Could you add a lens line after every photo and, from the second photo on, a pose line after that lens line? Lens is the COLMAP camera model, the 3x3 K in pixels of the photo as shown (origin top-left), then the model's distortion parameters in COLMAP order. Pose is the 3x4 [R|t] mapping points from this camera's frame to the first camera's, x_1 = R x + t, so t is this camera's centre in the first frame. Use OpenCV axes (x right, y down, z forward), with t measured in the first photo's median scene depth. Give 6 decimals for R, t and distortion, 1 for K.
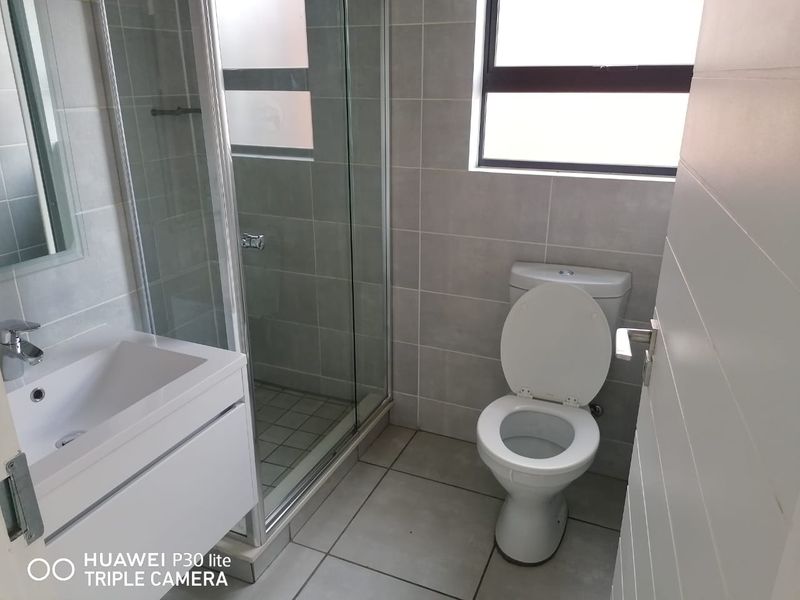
lens RADIAL K [[601.1, 0, 401.7], [0, 601.1, 299.0], [0, 0, 1]] dist [0.102429, -0.122553]
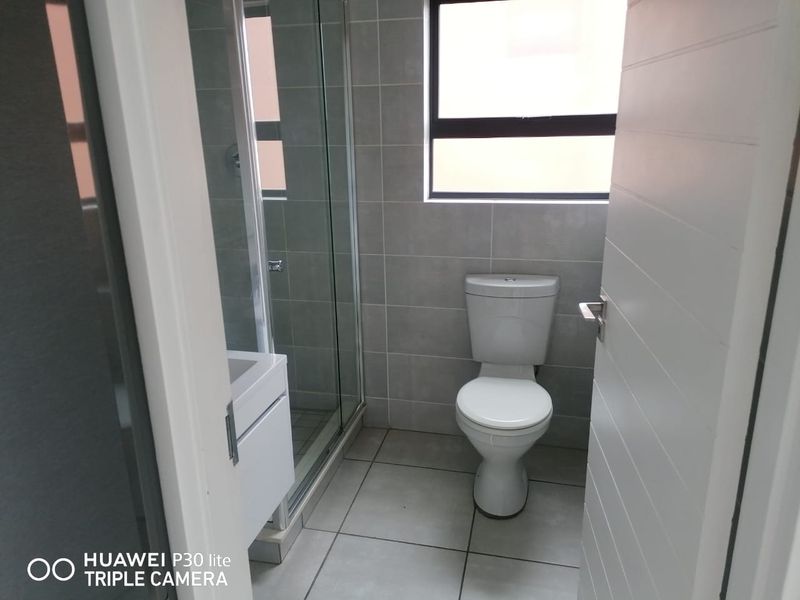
lens RADIAL K [[601.1, 0, 401.7], [0, 601.1, 299.0], [0, 0, 1]] dist [0.102429, -0.122553]
pose [[0.982687, -0.069691, 0.171668, -0.156073], [0.079829, 0.995406, -0.052865, 0.042237], [-0.167195, 0.065654, 0.983735, -0.171555]]
